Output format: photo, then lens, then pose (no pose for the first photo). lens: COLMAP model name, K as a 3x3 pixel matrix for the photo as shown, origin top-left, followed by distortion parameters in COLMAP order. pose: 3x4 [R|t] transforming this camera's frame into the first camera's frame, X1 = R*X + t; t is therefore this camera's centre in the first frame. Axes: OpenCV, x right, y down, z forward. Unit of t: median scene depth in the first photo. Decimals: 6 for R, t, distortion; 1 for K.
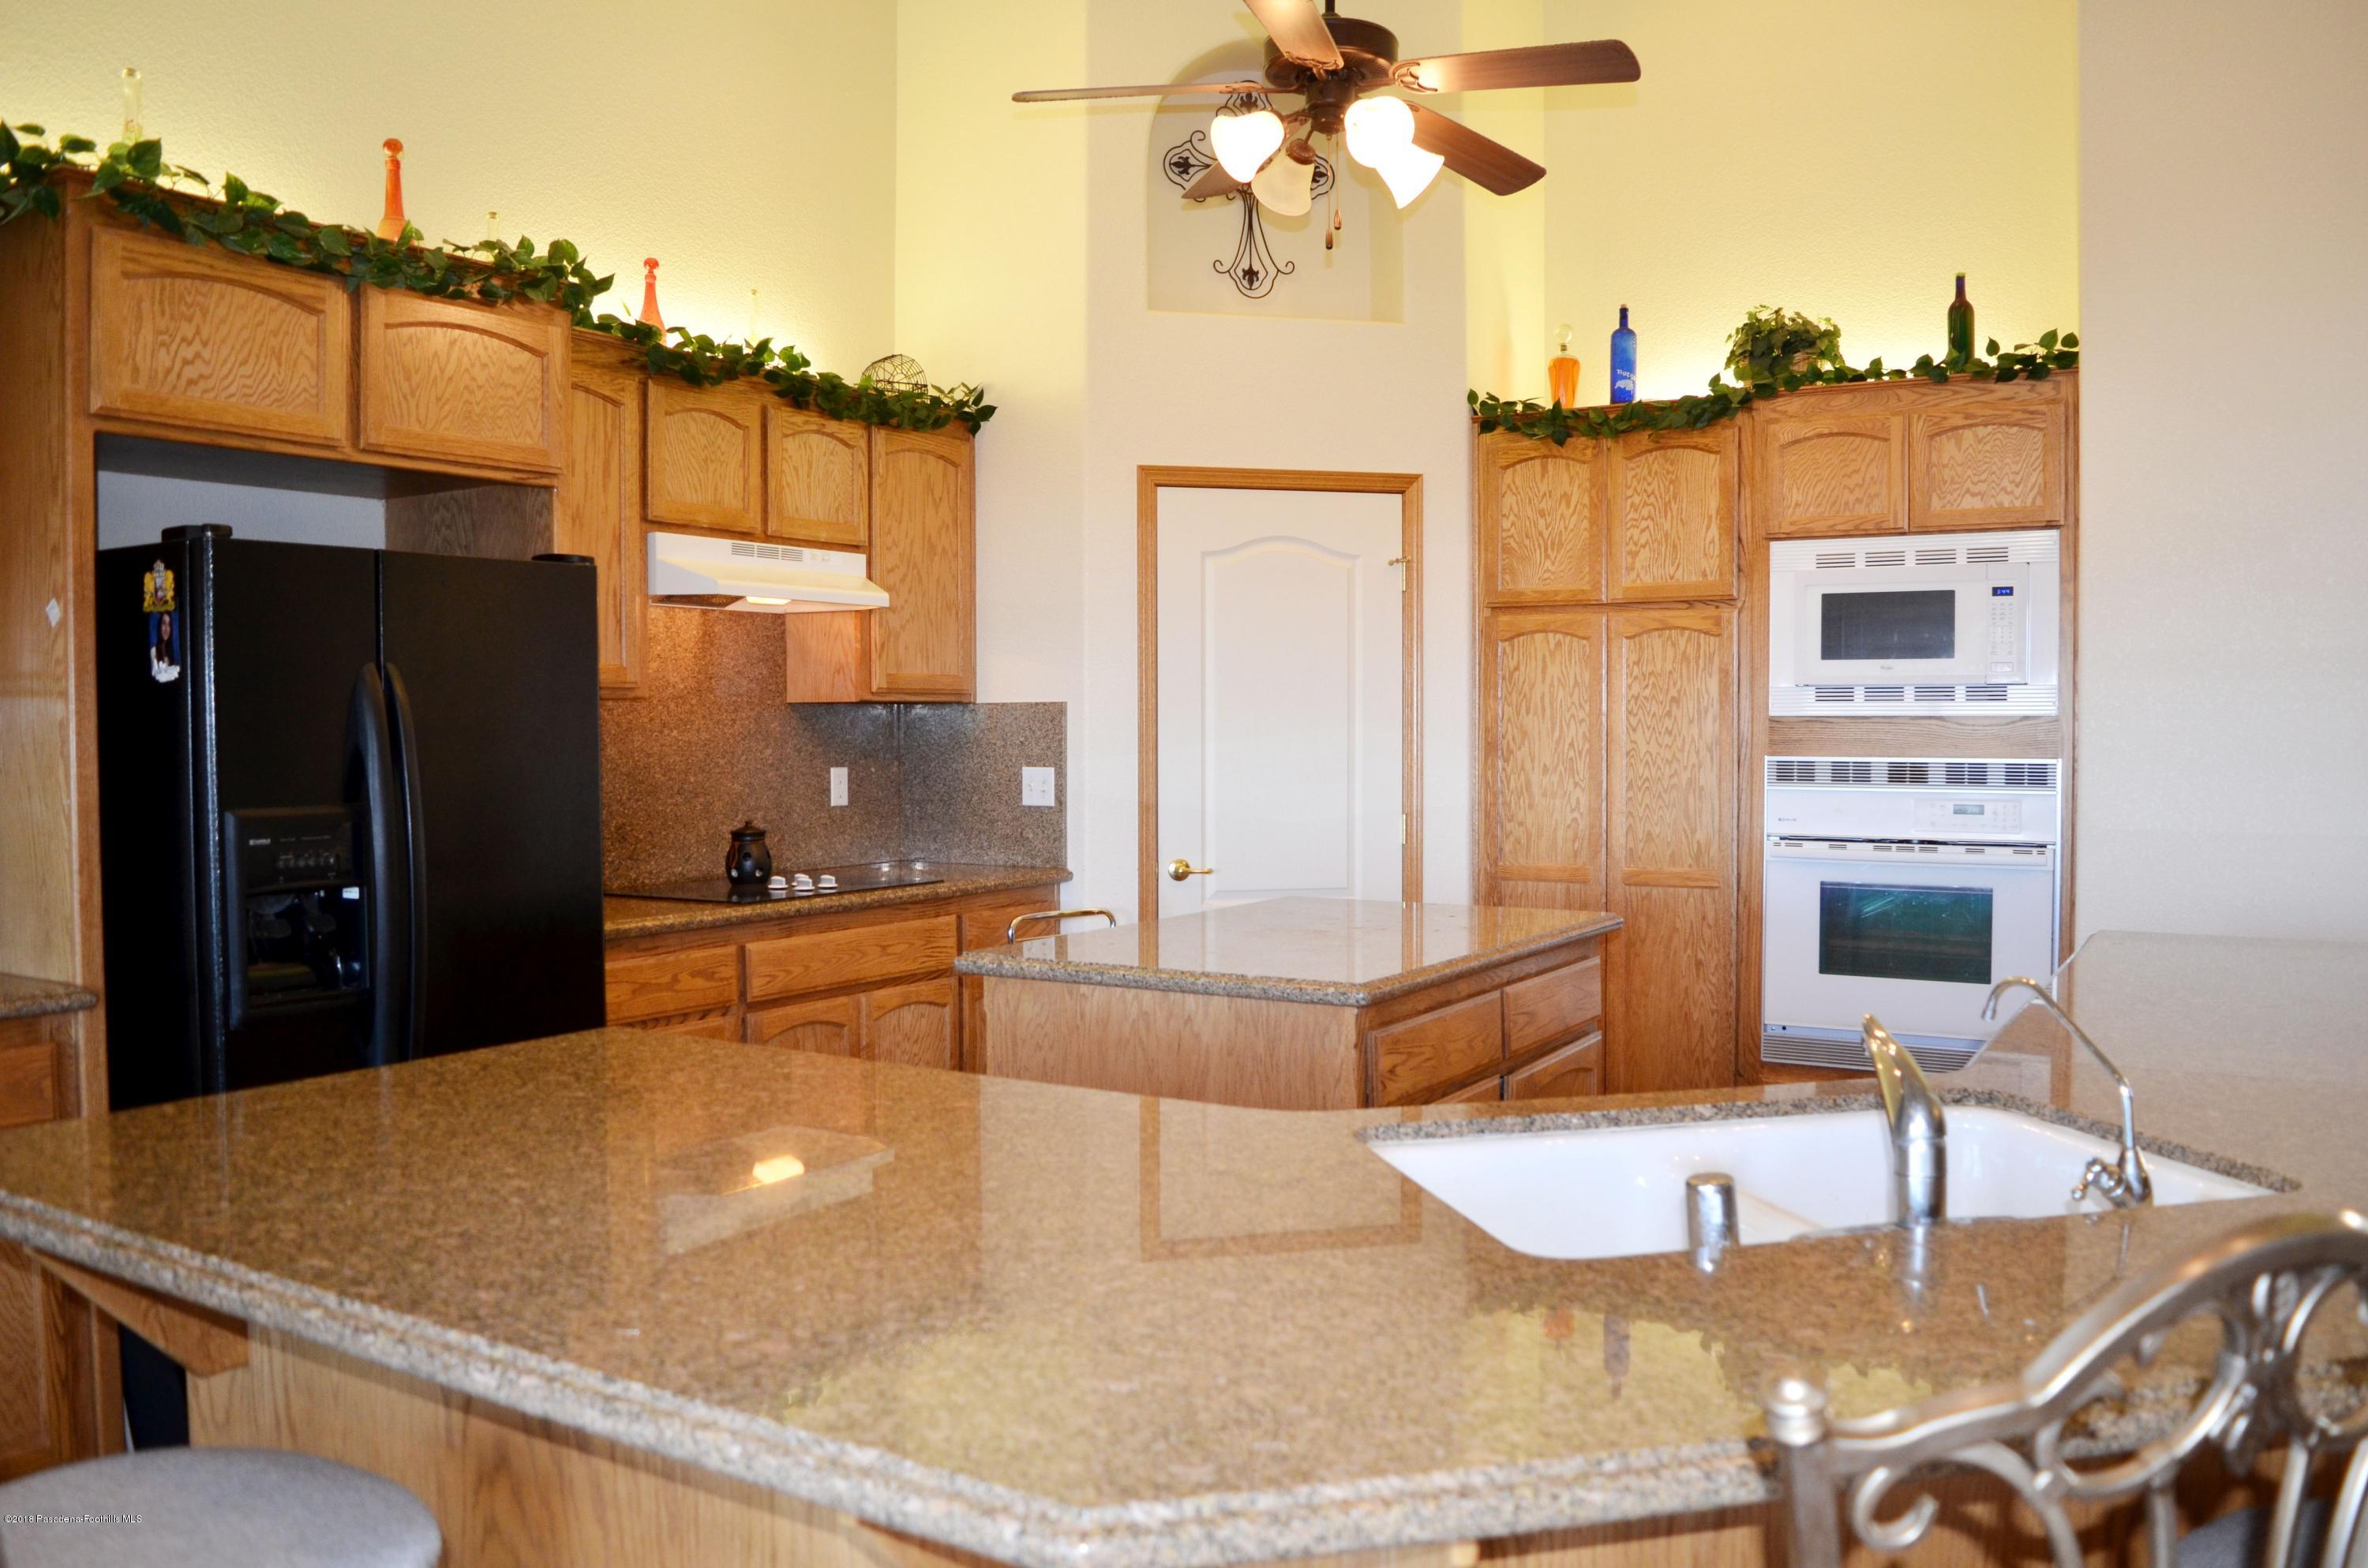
lens RADIAL K [[1825.8, 0, 1174.0], [0, 1825.8, 778.6], [0, 0, 1]] dist [-0.086954, 0.017970]
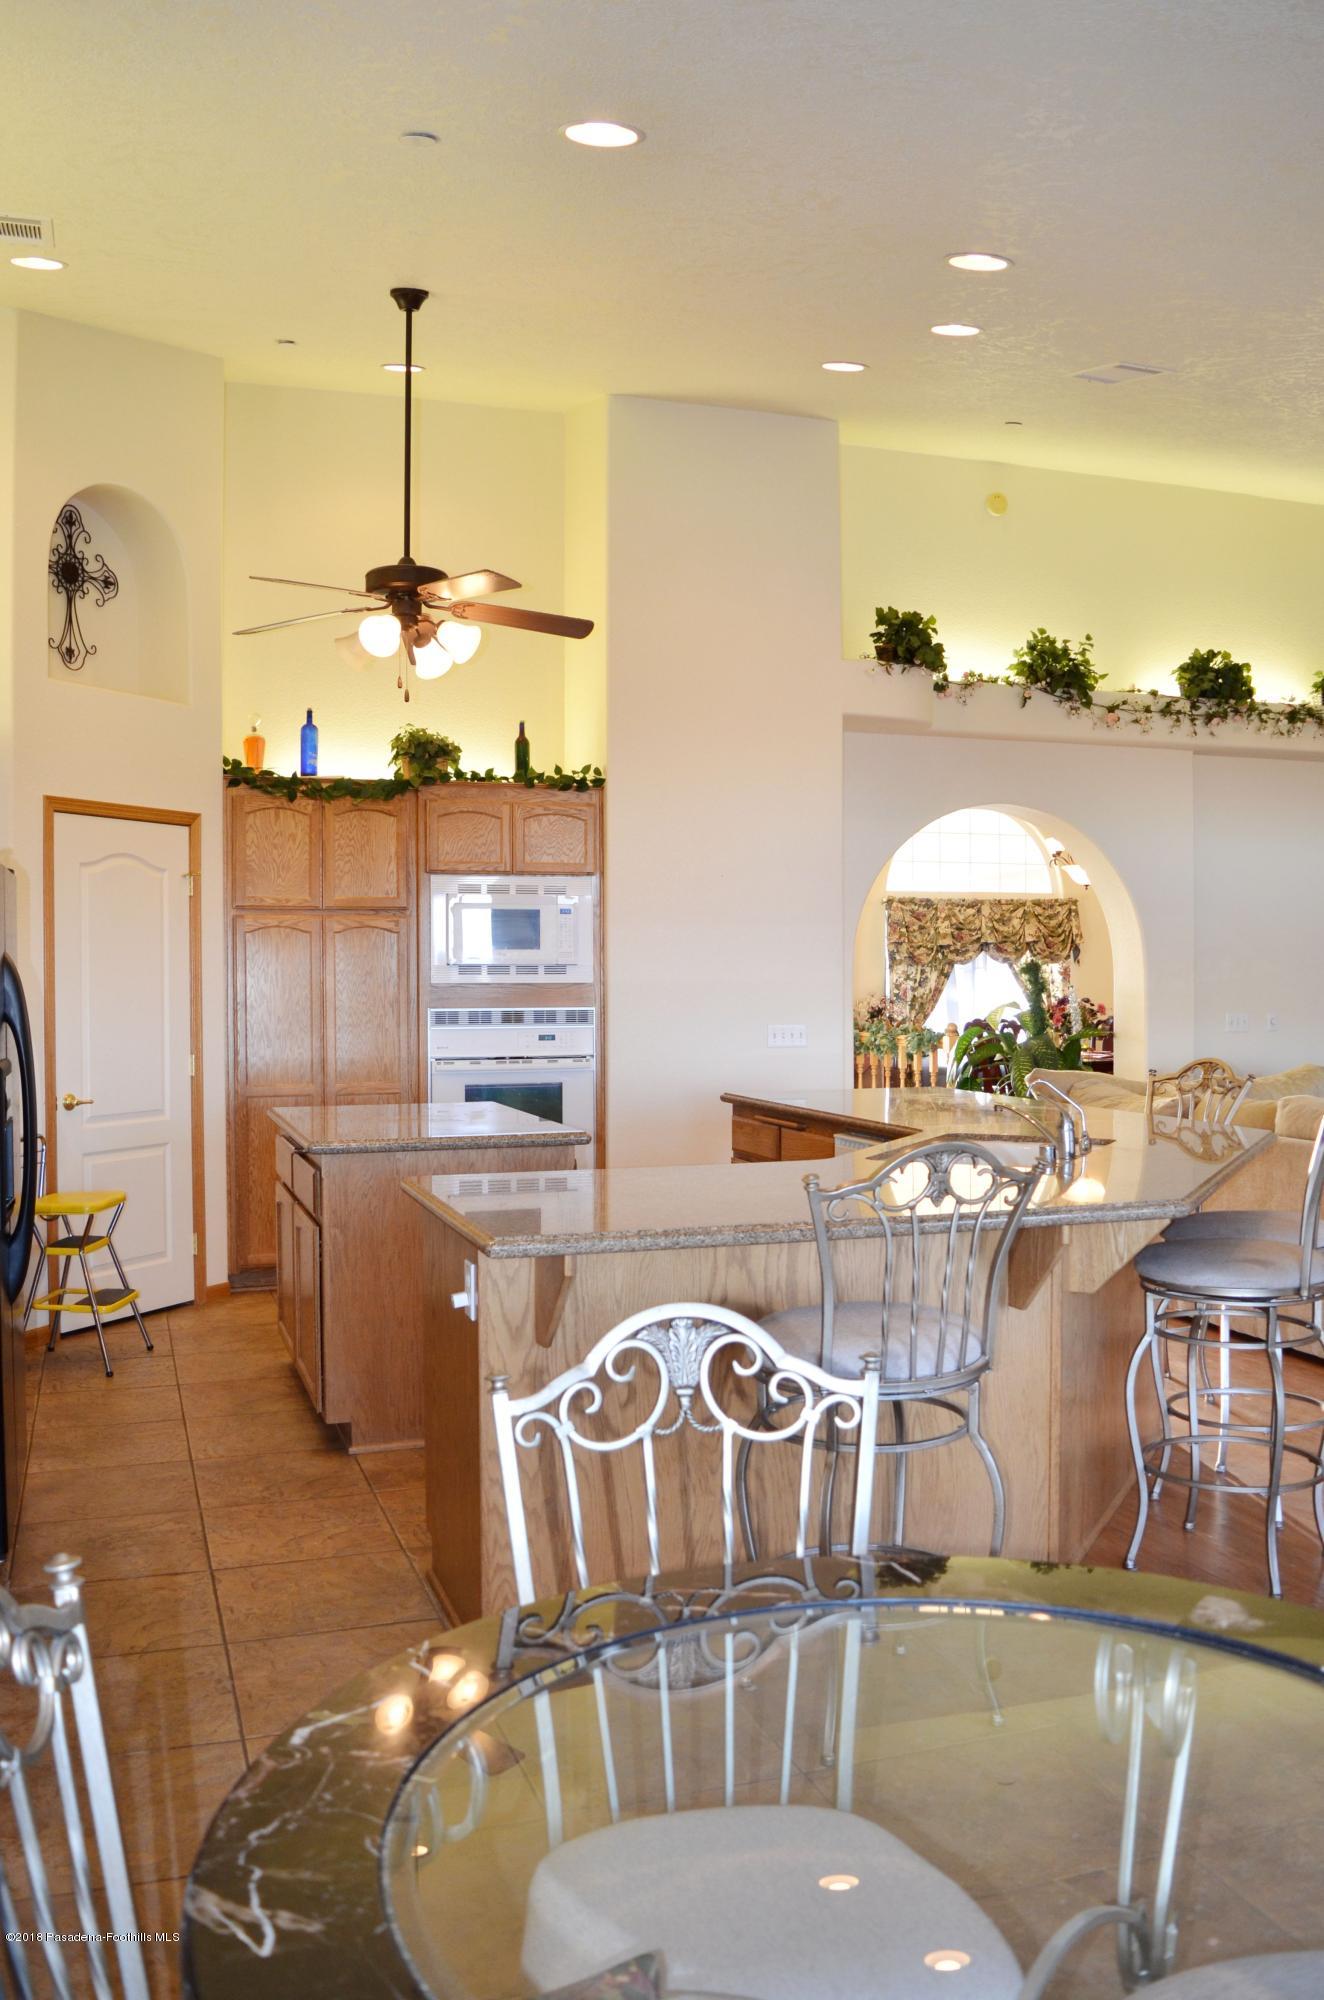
lens RADIAL K [[1542.2, 0, 679.4], [0, 1542.2, 995.5], [0, 0, 1]] dist [-0.086954, 0.017970]
pose [[0.662667, -0.008769, 0.748862, -0.561266], [0.026062, 0.999596, -0.011357, -0.002820], [-0.748460, 0.027043, 0.662628, -0.070055]]
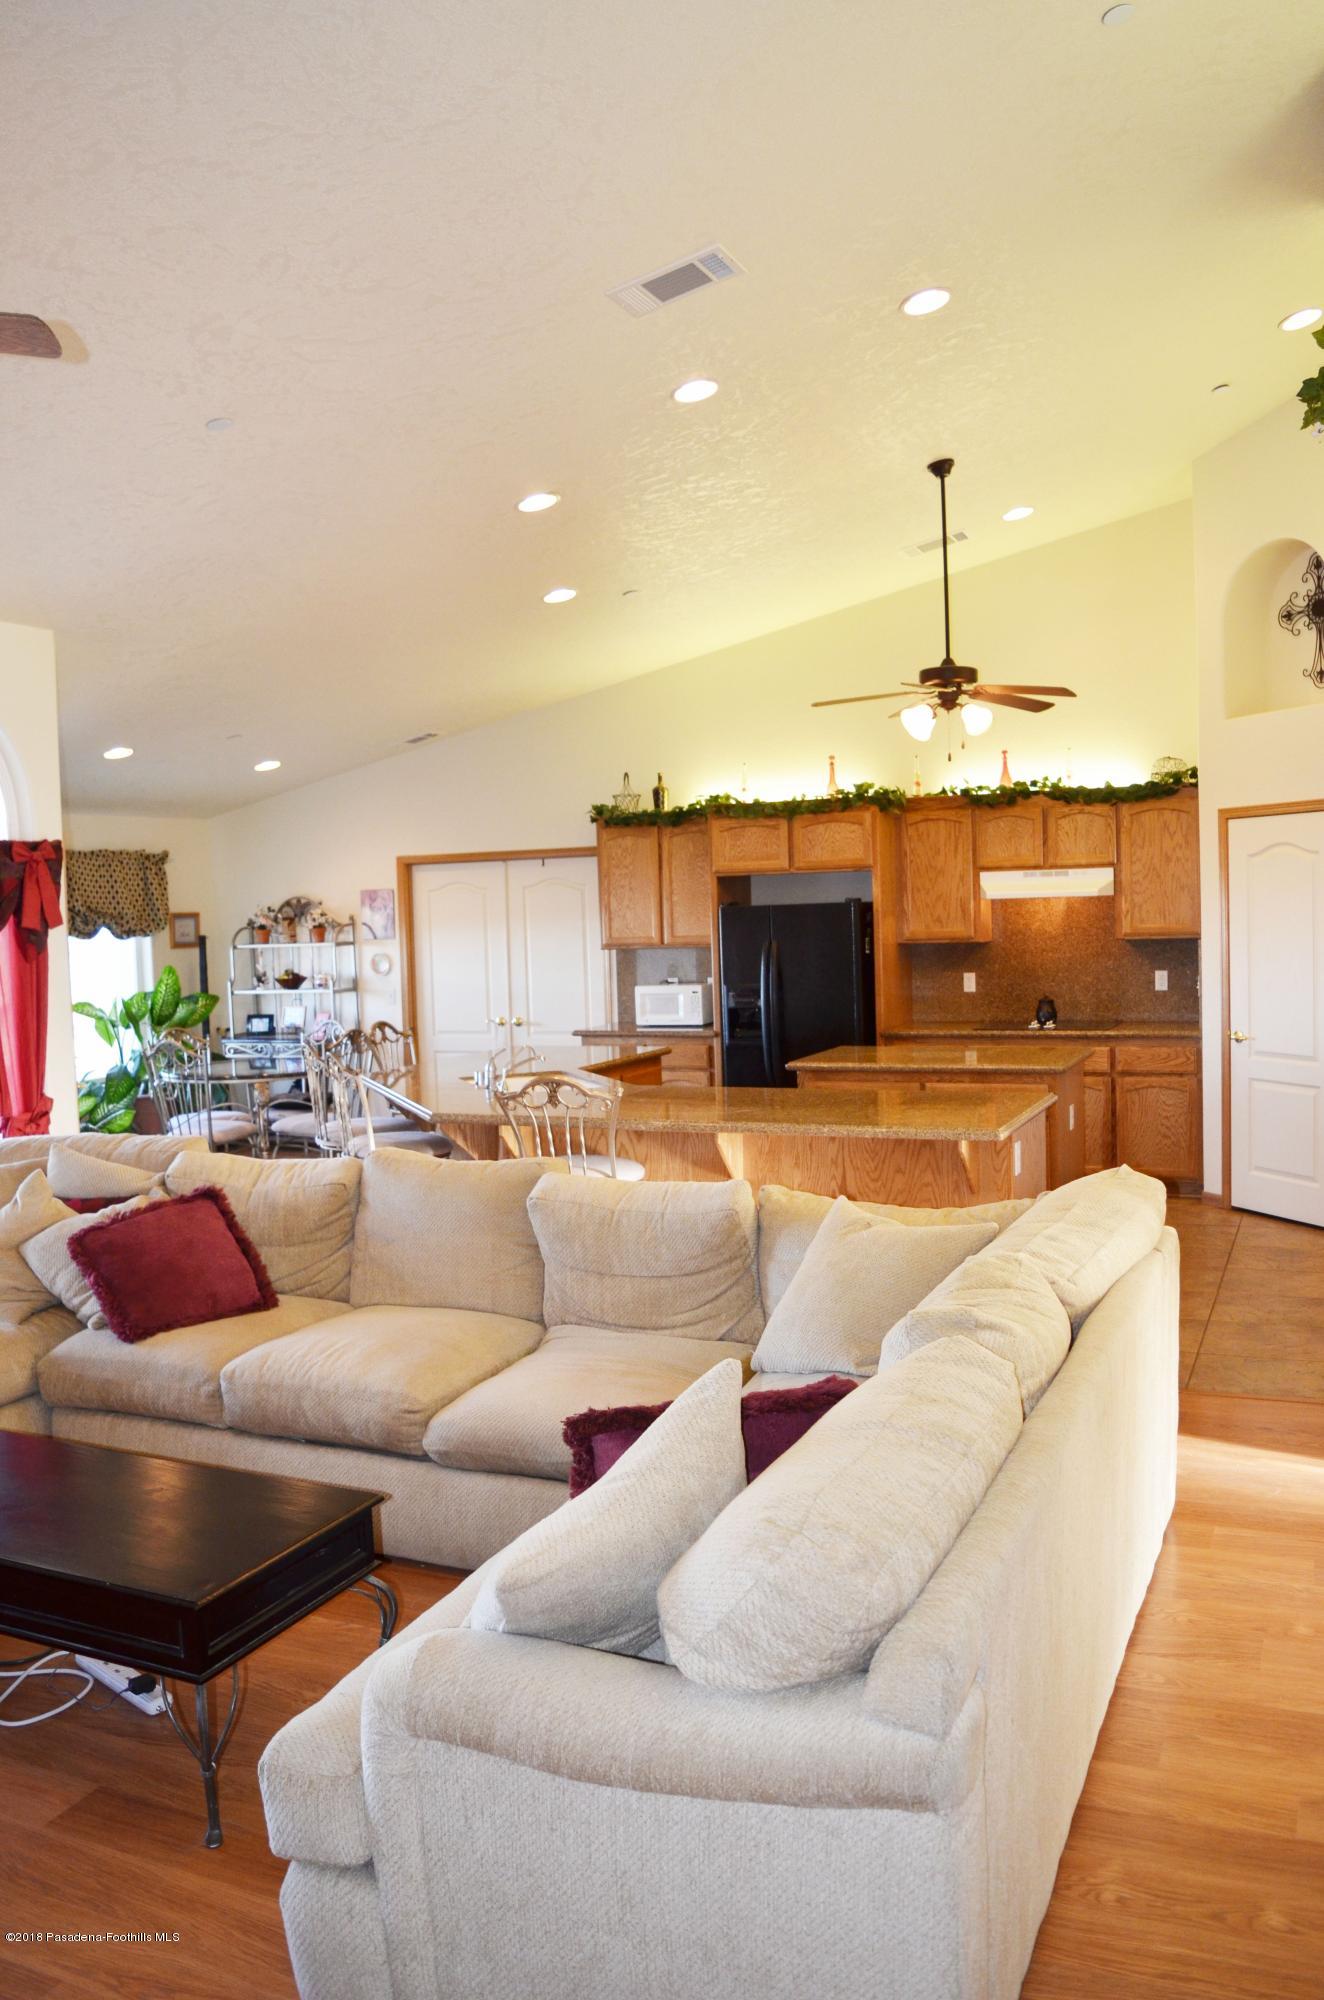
lens RADIAL K [[1542.2, 0, 654.2], [0, 1542.2, 997.3], [0, 0, 1]] dist [-0.086954, 0.017970]
pose [[0.142045, 0.052776, -0.988452, 1.448707], [-0.001112, 0.998586, 0.053157, -0.068447], [0.989860, -0.006451, 0.141902, 0.245744]]
